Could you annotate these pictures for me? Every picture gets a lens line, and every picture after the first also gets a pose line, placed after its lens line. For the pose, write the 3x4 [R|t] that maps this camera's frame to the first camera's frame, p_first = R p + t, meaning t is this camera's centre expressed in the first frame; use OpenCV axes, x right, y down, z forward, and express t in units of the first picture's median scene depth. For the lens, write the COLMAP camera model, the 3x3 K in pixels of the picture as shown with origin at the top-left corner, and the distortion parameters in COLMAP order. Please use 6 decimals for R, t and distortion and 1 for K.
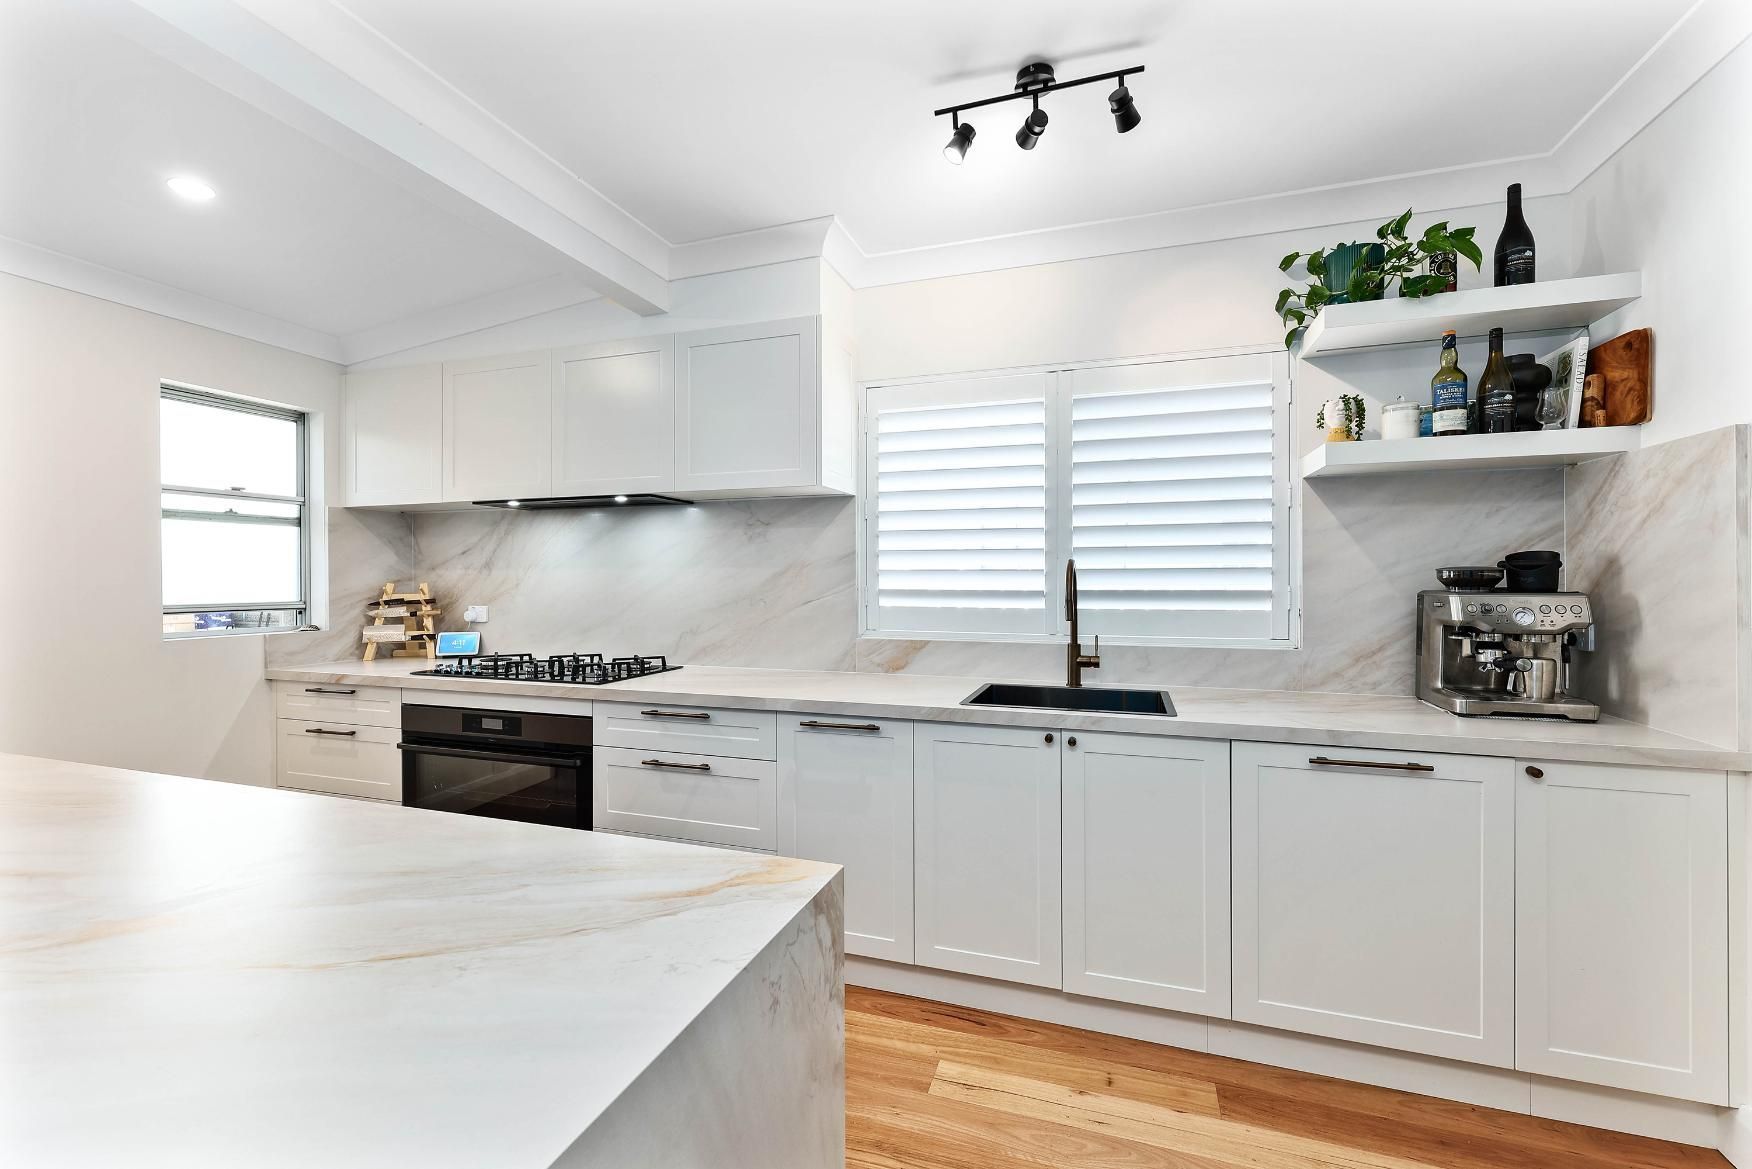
lens RADIAL K [[710.6, 0, 882.8], [0, 710.6, 579.5], [0, 0, 1]] dist [0.001702, -0.000800]
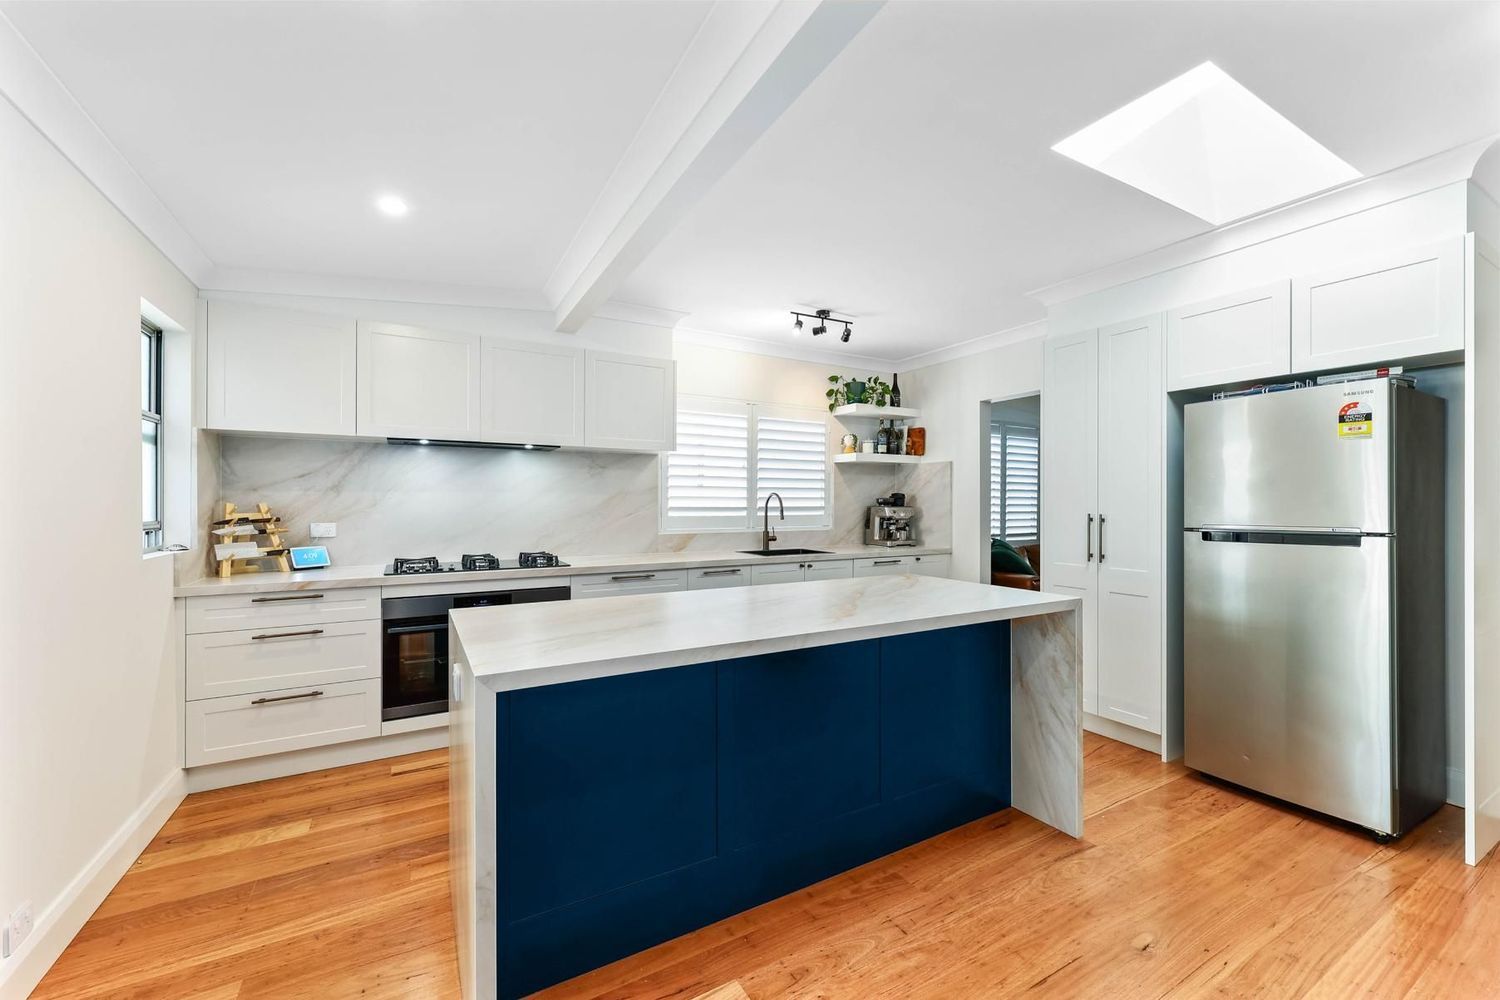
lens RADIAL K [[608.4, 0, 754.0], [0, 608.4, 503.1], [0, 0, 1]] dist [0.001702, -0.000800]
pose [[0.664647, 0.002276, 0.747154, -1.211150], [-0.002867, 0.999996, -0.000496, 0.005204], [-0.747152, -0.001813, 0.664650, -0.235627]]
